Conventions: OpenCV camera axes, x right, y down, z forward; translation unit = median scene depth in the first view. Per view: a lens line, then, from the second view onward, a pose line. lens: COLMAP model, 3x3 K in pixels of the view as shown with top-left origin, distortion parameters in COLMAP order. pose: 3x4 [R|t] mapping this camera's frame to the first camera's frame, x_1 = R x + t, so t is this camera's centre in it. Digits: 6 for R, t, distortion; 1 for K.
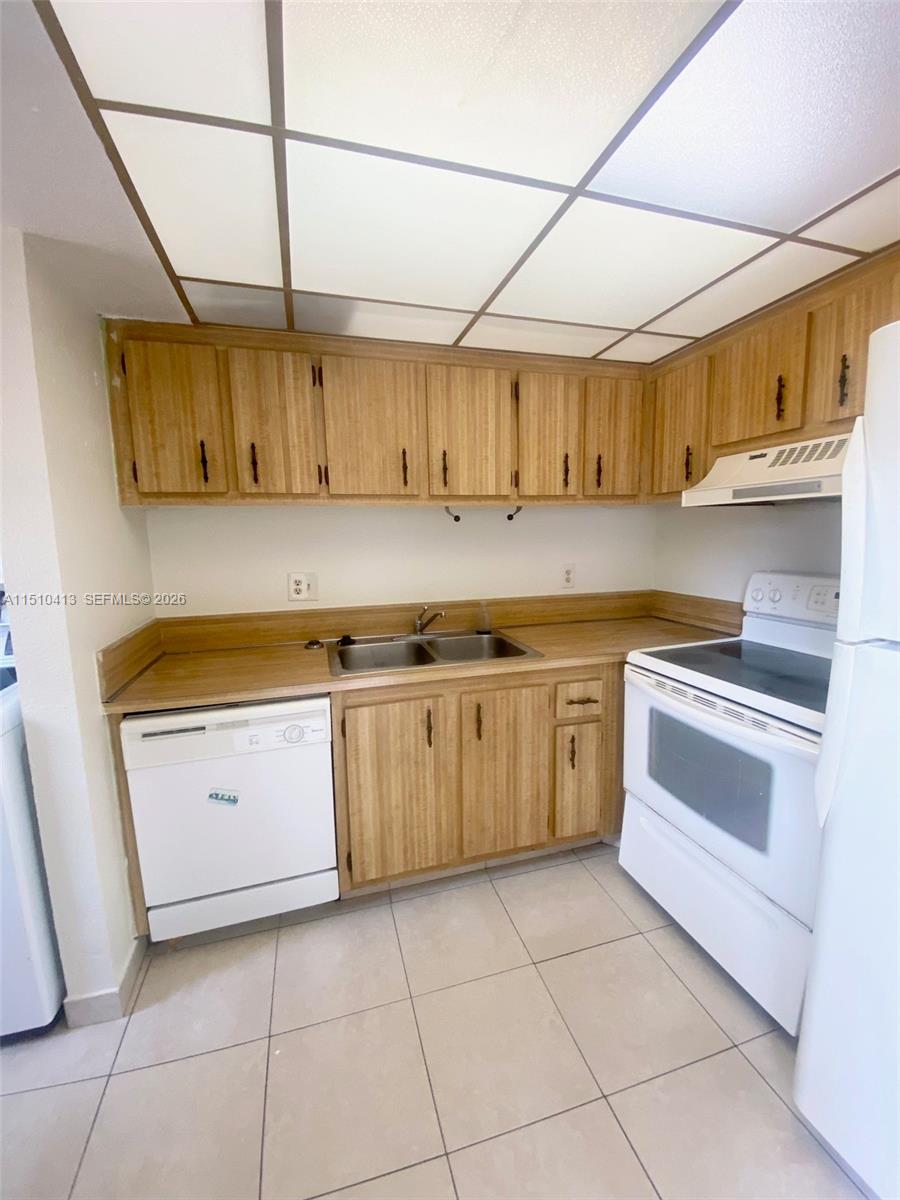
lens RADIAL K [[489.1, 0, 451.6], [0, 489.1, 598.7], [0, 0, 1]] dist [0.013745, -0.016711]
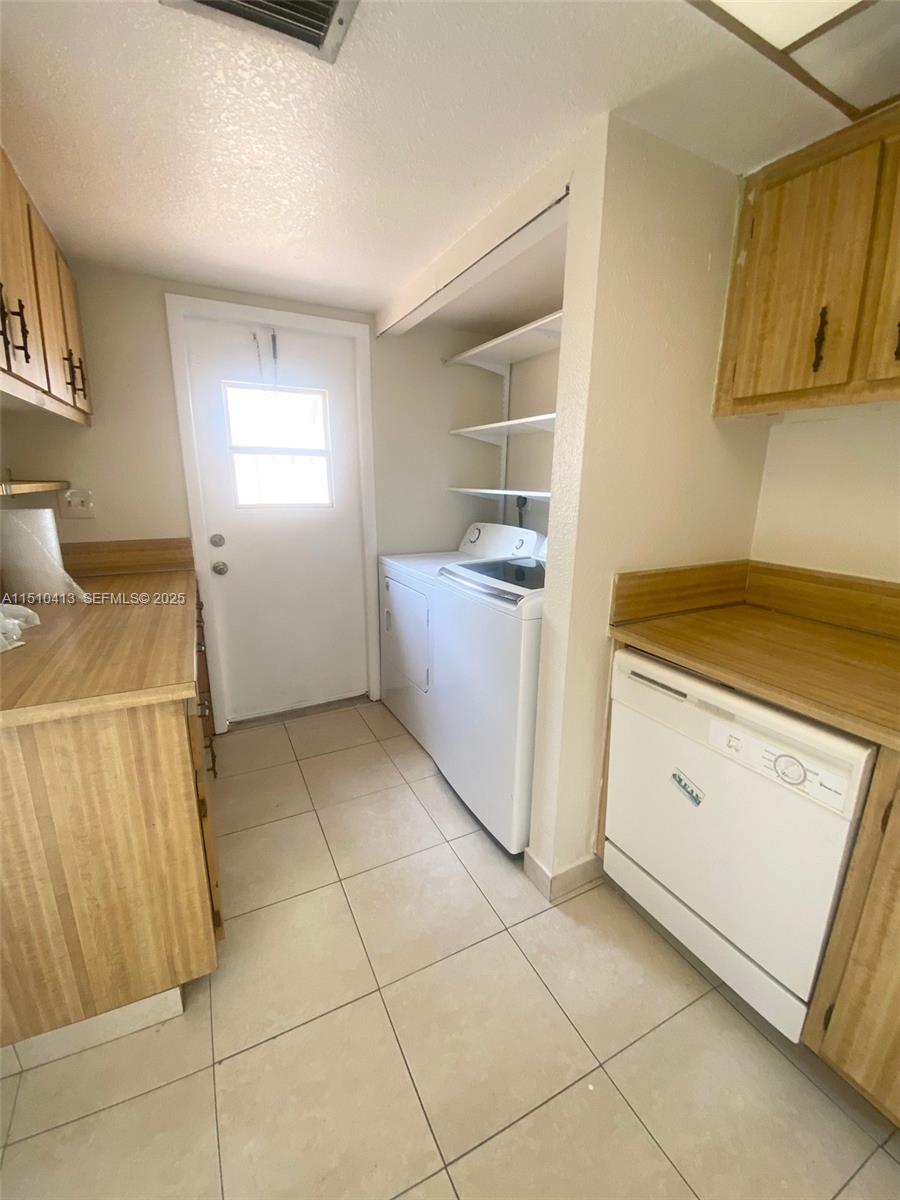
lens RADIAL K [[489.1, 0, 450.5], [0, 489.1, 599.1], [0, 0, 1]] dist [0.013745, -0.016711]
pose [[0.187032, 0.256241, -0.948346, 0.131827], [-0.149801, 0.961530, 0.230260, -0.014866], [0.970865, 0.098997, 0.218222, 0.396170]]
